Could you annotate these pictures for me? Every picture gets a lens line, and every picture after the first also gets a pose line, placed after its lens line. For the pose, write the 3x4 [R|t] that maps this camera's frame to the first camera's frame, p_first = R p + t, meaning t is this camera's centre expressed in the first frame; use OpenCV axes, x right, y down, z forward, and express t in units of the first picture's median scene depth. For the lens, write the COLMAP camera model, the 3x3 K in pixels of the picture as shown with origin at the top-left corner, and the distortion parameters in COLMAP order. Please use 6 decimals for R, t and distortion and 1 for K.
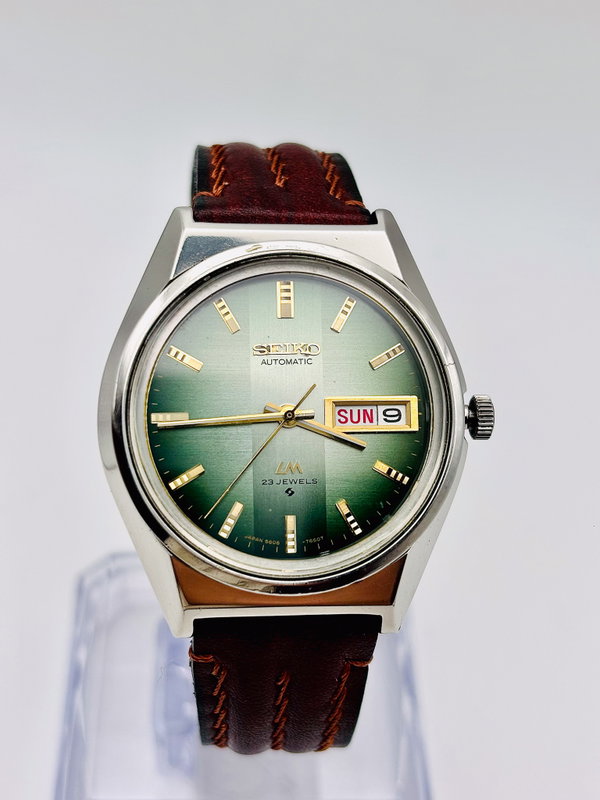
lens RADIAL K [[1223.3, 0, 299.2], [0, 1223.3, 429.4], [0, 0, 1]] dist [0.040152, -0.002456]
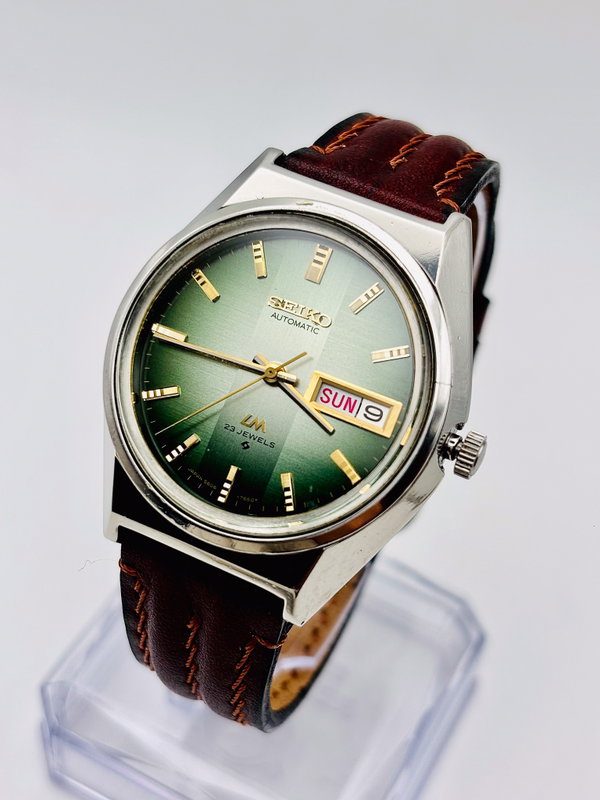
lens RADIAL K [[1223.3, 0, 299.2], [0, 1223.3, 429.4], [0, 0, 1]] dist [0.040152, -0.002456]
pose [[0.863380, 0.368433, -0.344722, 0.361401], [-0.375201, 0.925617, 0.049568, -0.025857], [0.337343, 0.086544, 0.937395, 0.083386]]
